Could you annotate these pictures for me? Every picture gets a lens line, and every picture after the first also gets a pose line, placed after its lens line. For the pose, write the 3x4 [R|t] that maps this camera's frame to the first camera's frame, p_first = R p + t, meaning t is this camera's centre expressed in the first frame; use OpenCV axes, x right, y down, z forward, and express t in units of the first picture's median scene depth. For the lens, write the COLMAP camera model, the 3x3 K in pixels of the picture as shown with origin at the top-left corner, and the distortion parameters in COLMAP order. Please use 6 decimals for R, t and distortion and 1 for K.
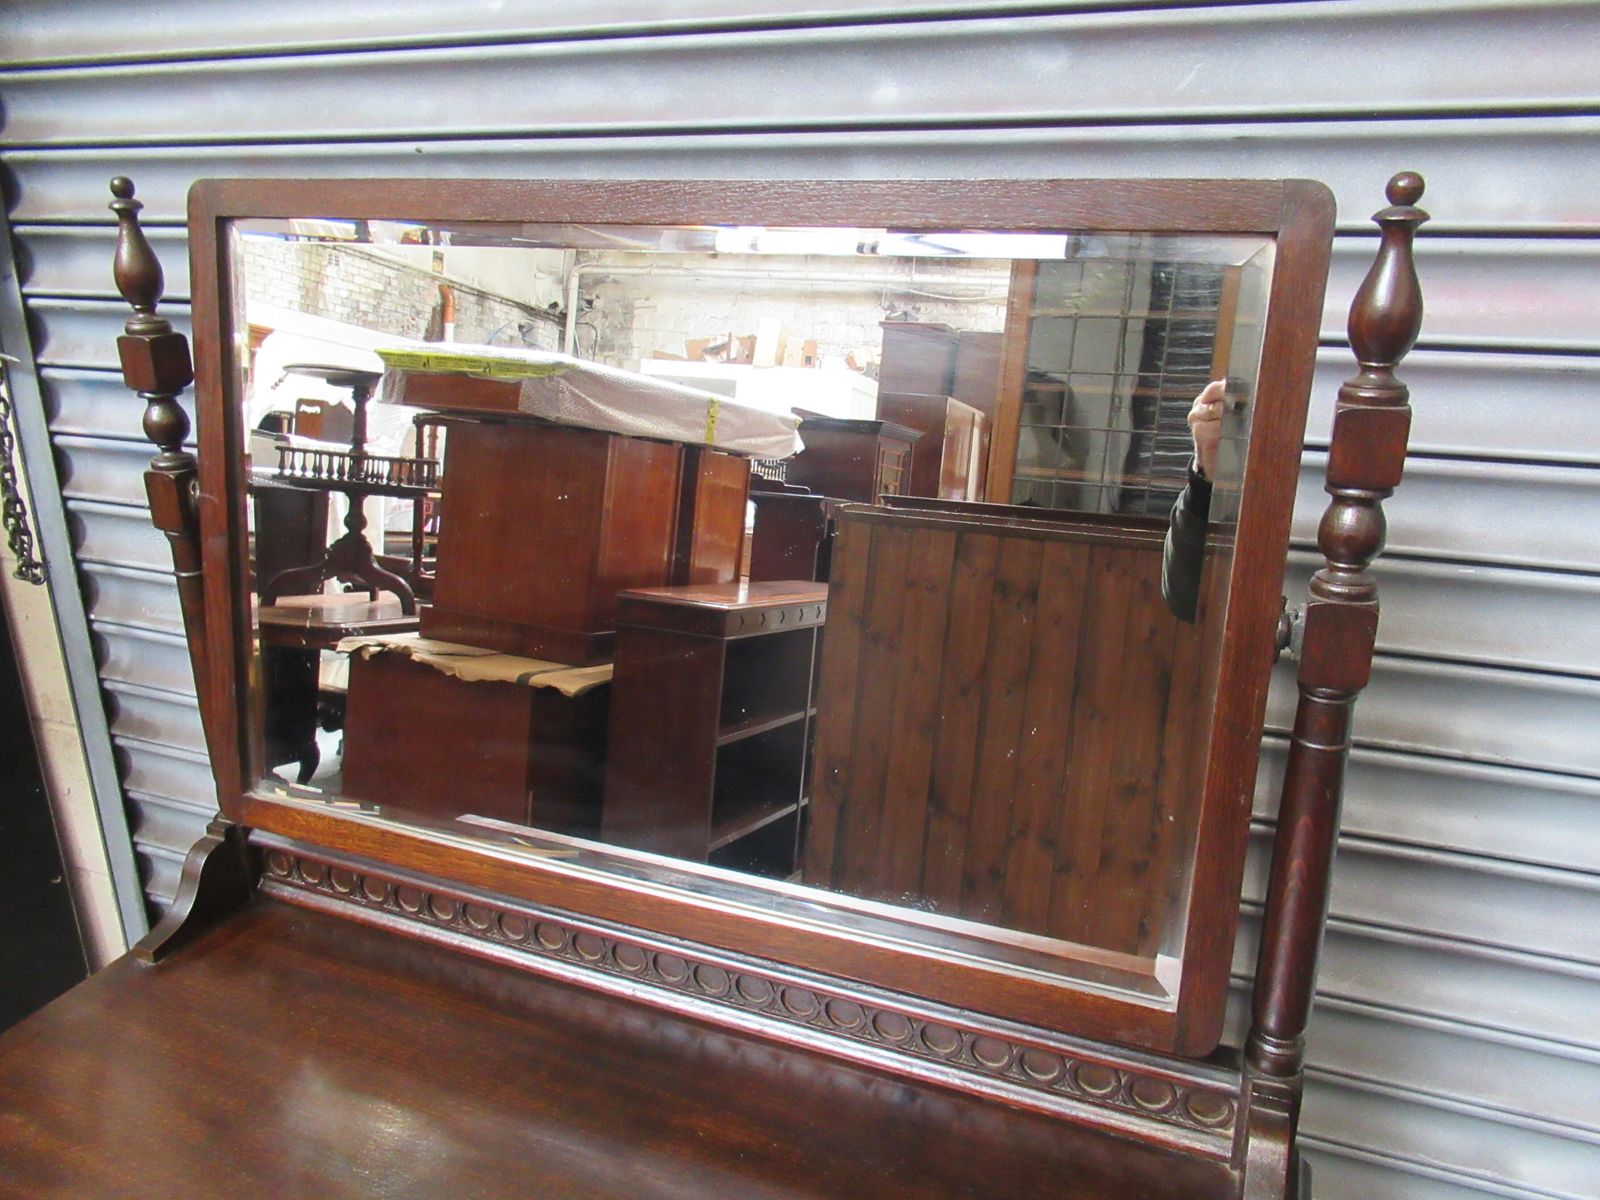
lens RADIAL K [[1204.9, 0, 810.3], [0, 1204.9, 606.6], [0, 0, 1]] dist [-0.013705, 0.011196]
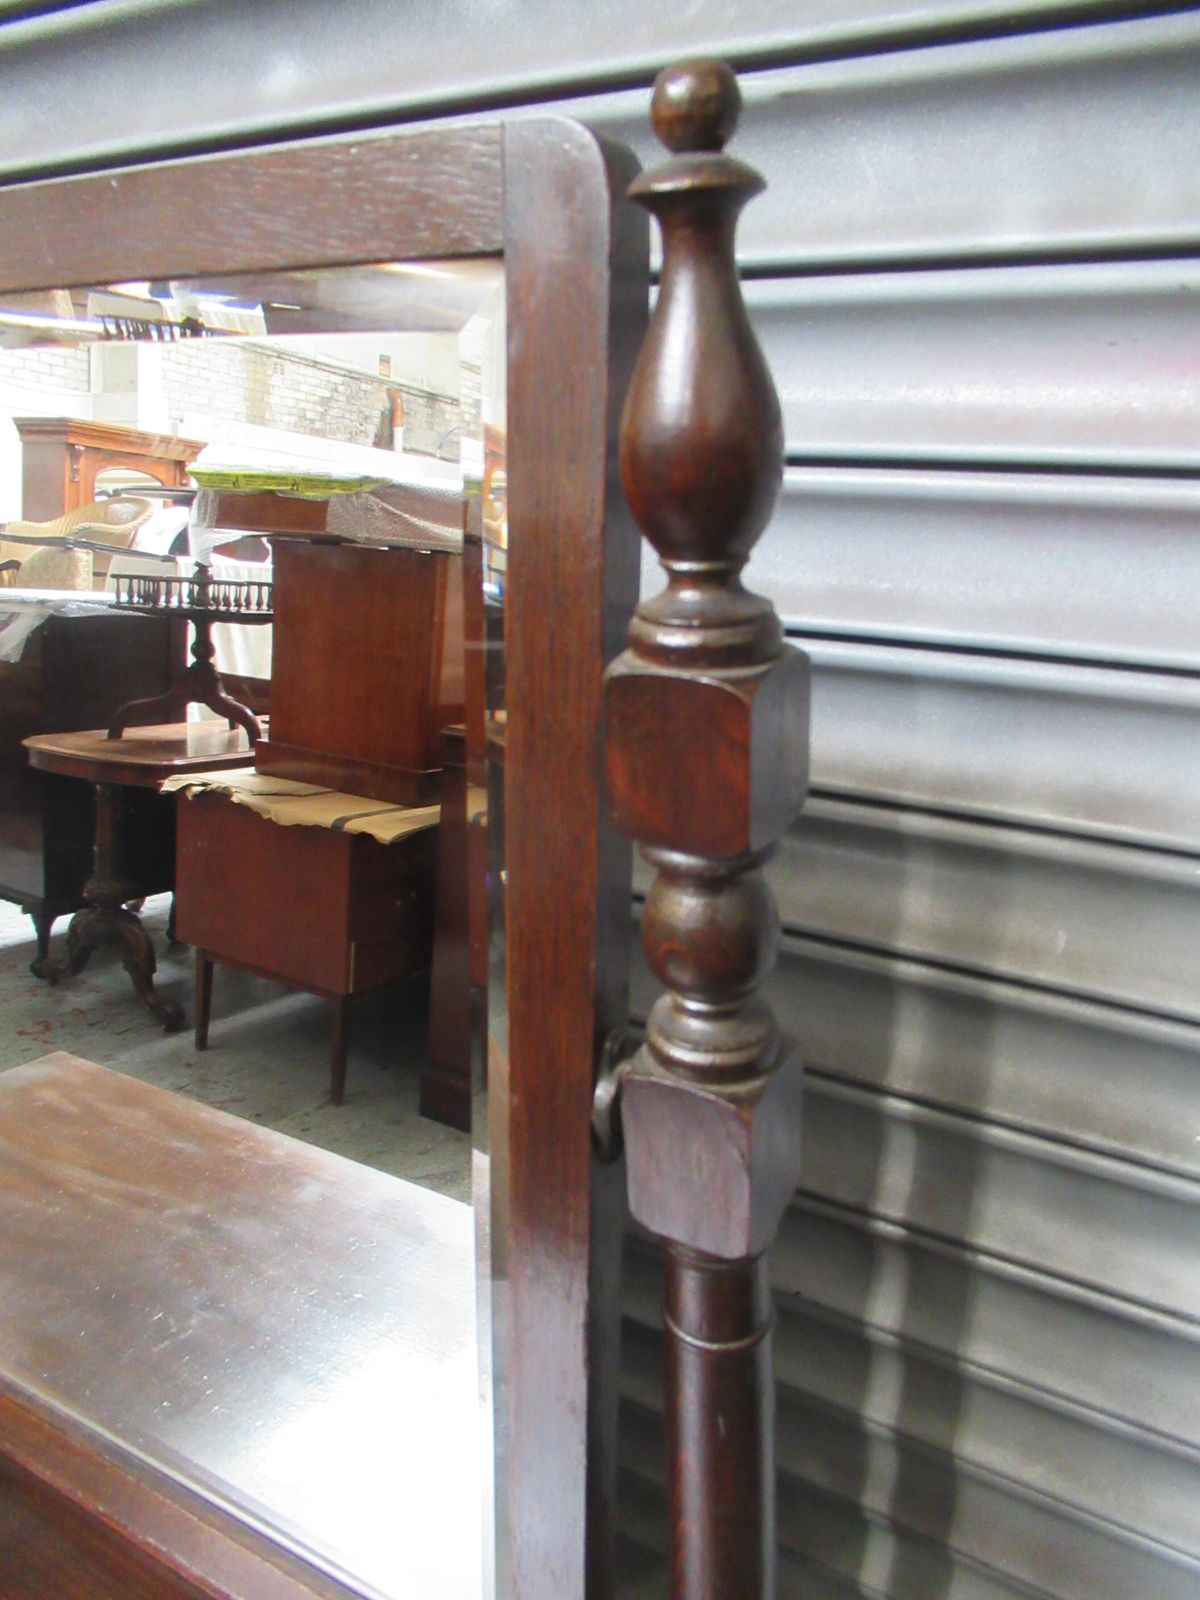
lens RADIAL K [[1204.9, 0, 590.1], [0, 1204.9, 794.1], [0, 0, 1]] dist [-0.013705, 0.011196]
pose [[0.987911, 0.004314, -0.154959, 0.076521], [0.007249, 0.997234, 0.073975, -0.023682], [0.154850, -0.074204, 0.985147, 0.089738]]
